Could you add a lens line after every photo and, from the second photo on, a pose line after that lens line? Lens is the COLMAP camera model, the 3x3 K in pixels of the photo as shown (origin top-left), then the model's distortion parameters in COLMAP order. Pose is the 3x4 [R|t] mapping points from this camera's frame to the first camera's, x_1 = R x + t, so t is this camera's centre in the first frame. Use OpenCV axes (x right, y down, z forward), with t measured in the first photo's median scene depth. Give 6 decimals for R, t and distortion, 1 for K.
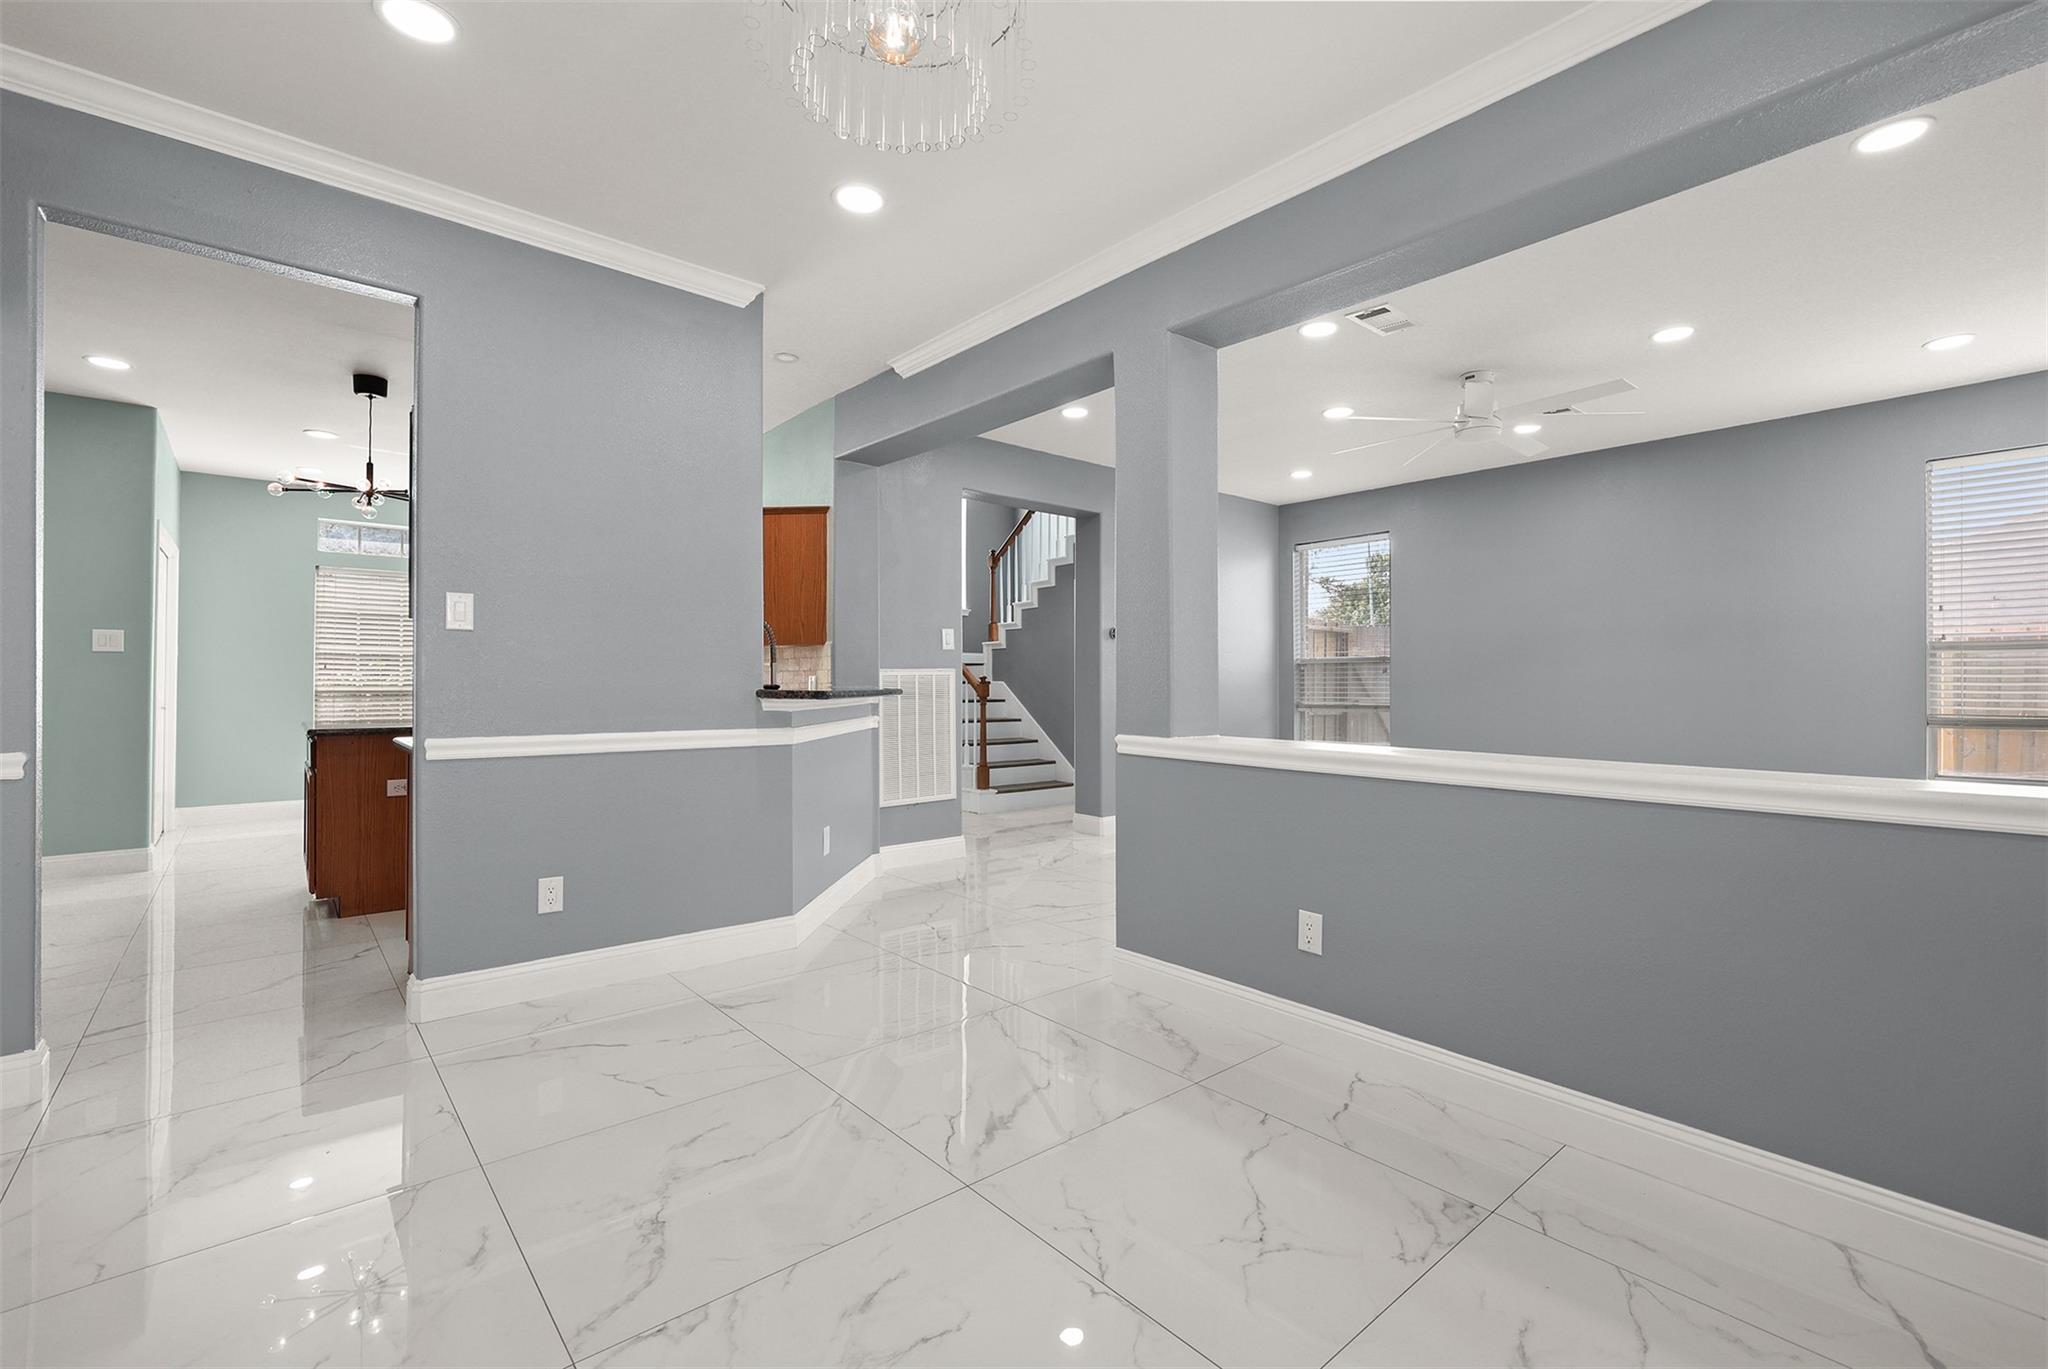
lens RADIAL K [[866.0, 0, 1023.0], [0, 866.0, 685.5], [0, 0, 1]] dist [0.000173, 0.000631]
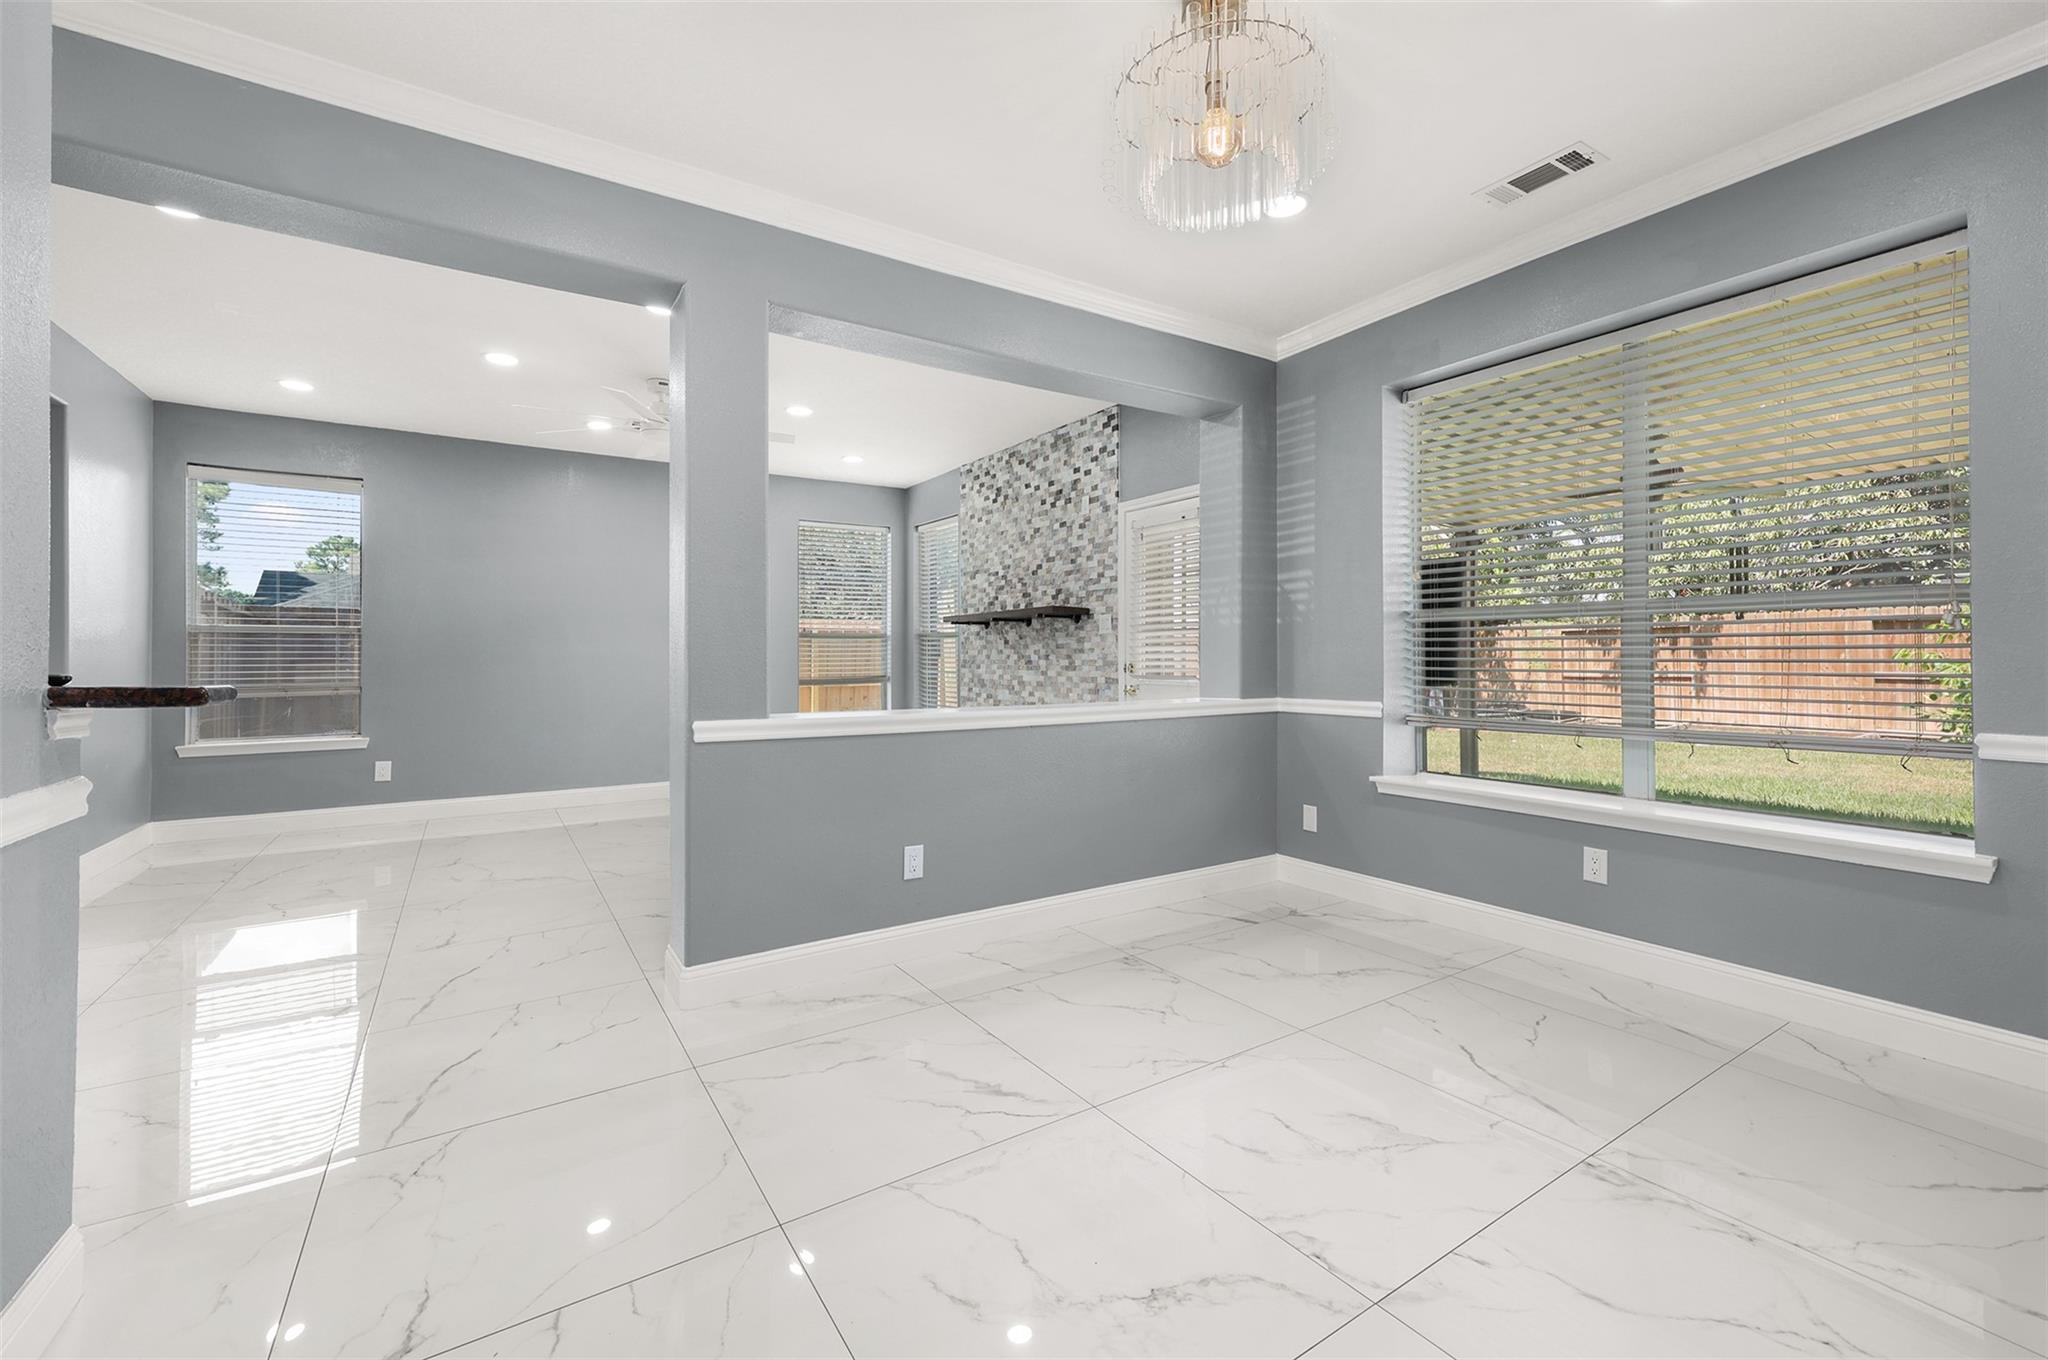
lens RADIAL K [[869.1, 0, 1007.7], [0, 869.1, 658.7], [0, 0, 1]] dist [0.010696, 0.000449]
pose [[0.139790, -0.004773, 0.990170, -0.478750], [0.004071, 0.999983, 0.004245, -0.006117], [-0.990173, 0.003438, 0.139807, 0.375876]]
